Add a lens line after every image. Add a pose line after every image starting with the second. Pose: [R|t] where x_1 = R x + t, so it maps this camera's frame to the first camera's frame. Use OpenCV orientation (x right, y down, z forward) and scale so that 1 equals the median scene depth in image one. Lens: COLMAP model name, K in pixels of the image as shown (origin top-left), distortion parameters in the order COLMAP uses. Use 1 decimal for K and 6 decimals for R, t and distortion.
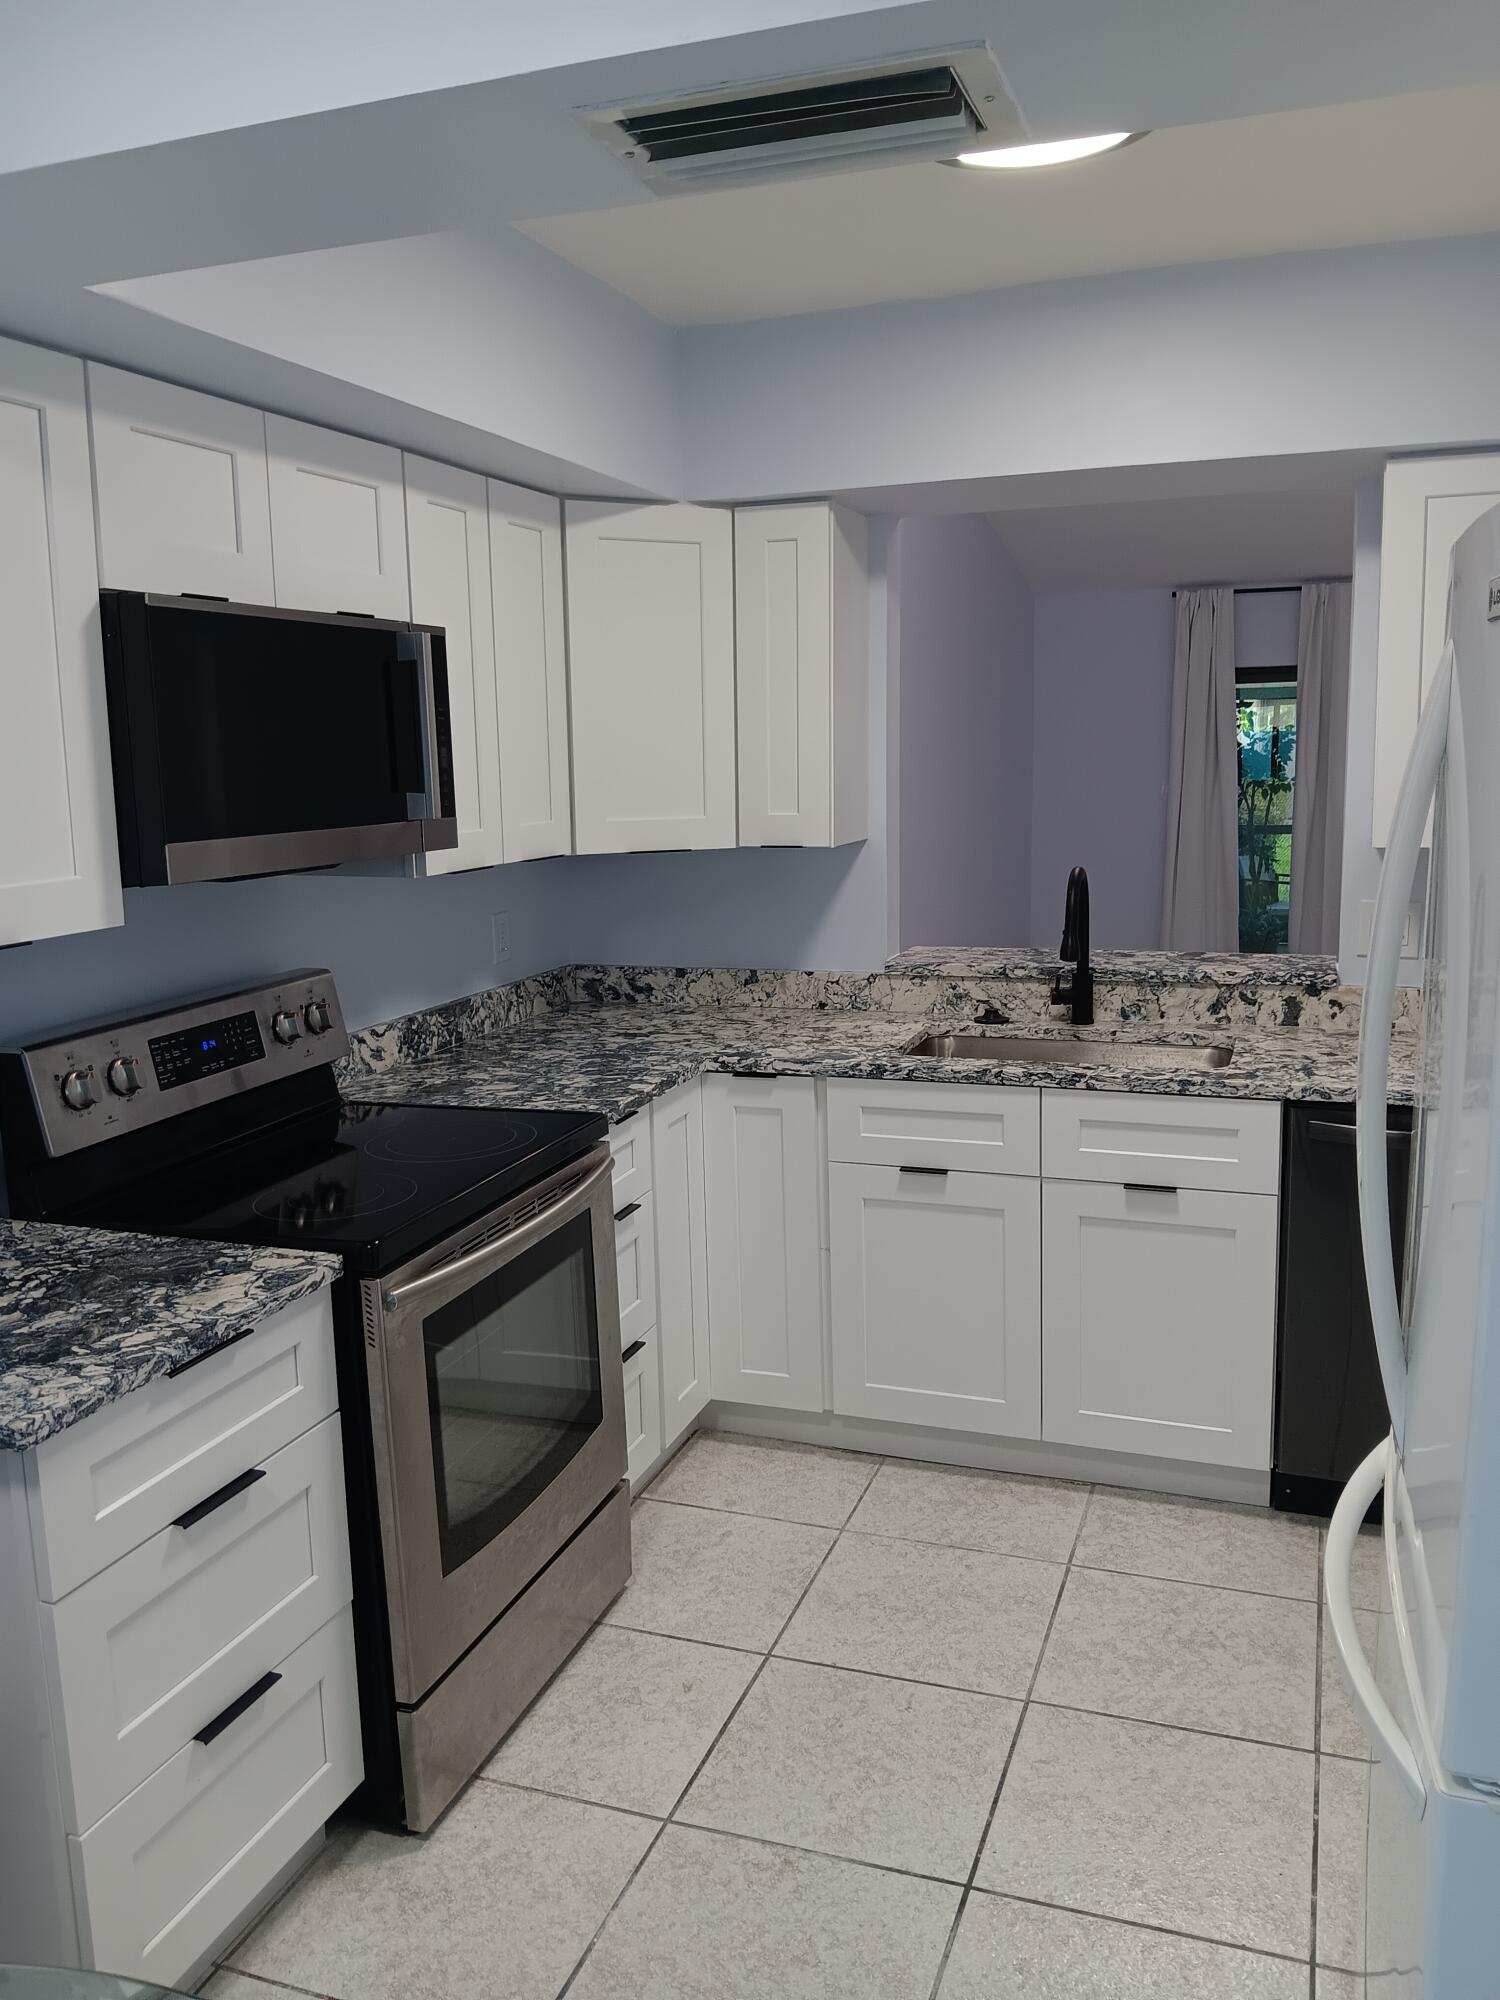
lens RADIAL K [[1584.5, 0, 735.0], [0, 1584.5, 985.0], [0, 0, 1]] dist [0.046179, -0.107260]
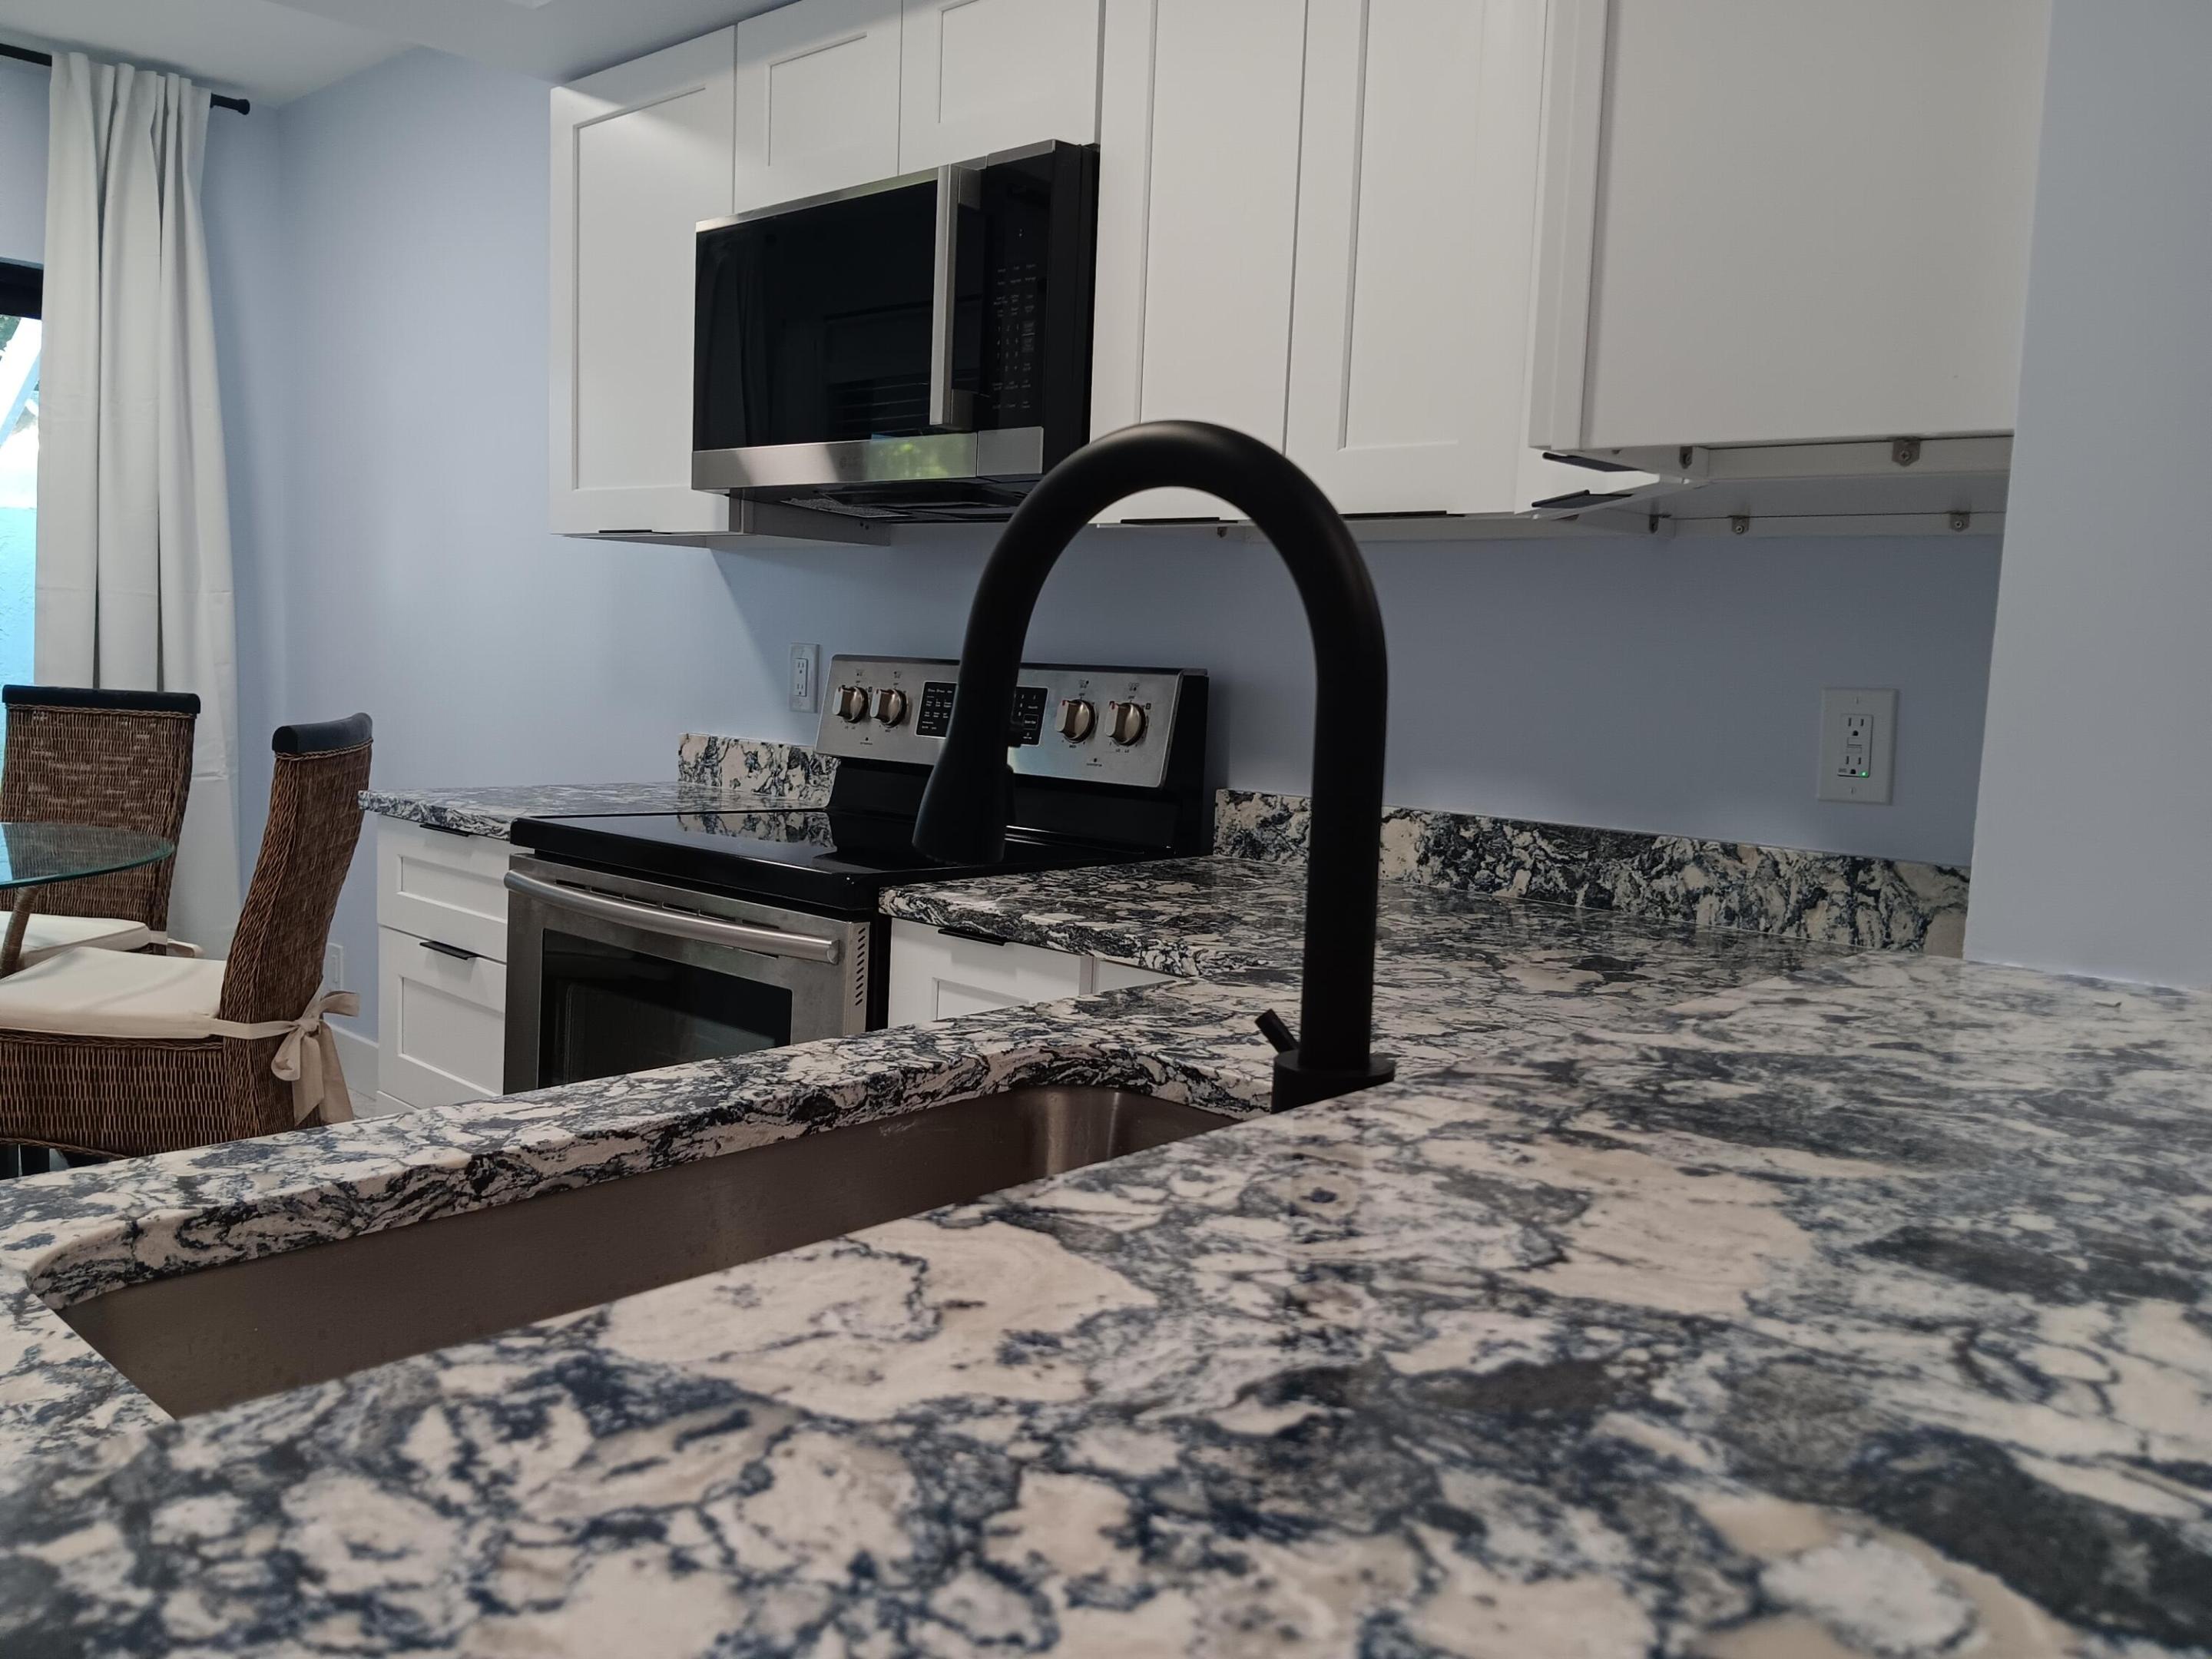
lens RADIAL K [[1752.5, 0, 1080.0], [0, 1752.5, 898.4], [0, 0, 1]] dist [0.046179, -0.107260]
pose [[-0.381235, 0.127683, -0.915618, 0.443498], [-0.180964, 0.960949, 0.209352, -0.060028], [0.906594, 0.245506, -0.343242, 1.094345]]
